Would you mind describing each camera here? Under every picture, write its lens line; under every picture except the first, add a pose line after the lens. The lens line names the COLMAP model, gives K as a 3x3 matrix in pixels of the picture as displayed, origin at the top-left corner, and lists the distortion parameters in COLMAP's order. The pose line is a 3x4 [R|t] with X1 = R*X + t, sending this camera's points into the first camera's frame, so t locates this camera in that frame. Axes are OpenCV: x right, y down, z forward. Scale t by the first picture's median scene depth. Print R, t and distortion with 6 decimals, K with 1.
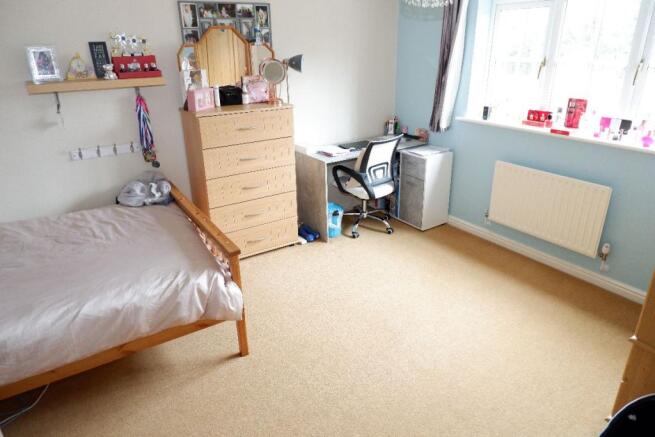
lens RADIAL K [[434.2, 0, 326.2], [0, 434.2, 218.8], [0, 0, 1]] dist [0.009262, -0.003631]
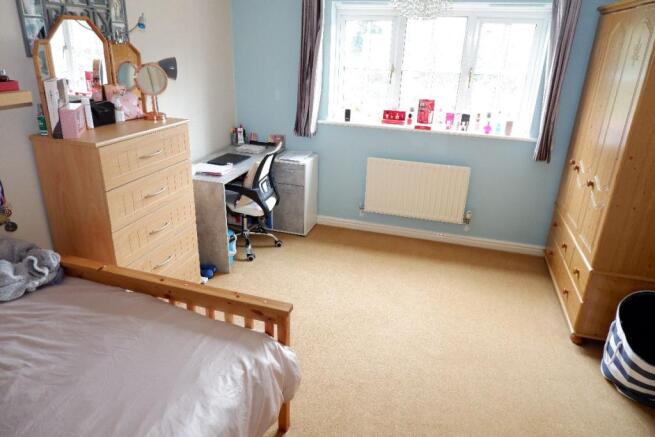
lens RADIAL K [[434.2, 0, 325.2], [0, 434.2, 215.7], [0, 0, 1]] dist [0.009262, -0.003631]
pose [[0.771428, -0.200282, 0.603976, -0.395034], [0.205061, 0.976784, 0.061992, -0.081743], [-0.602369, 0.076030, 0.794588, 0.205012]]
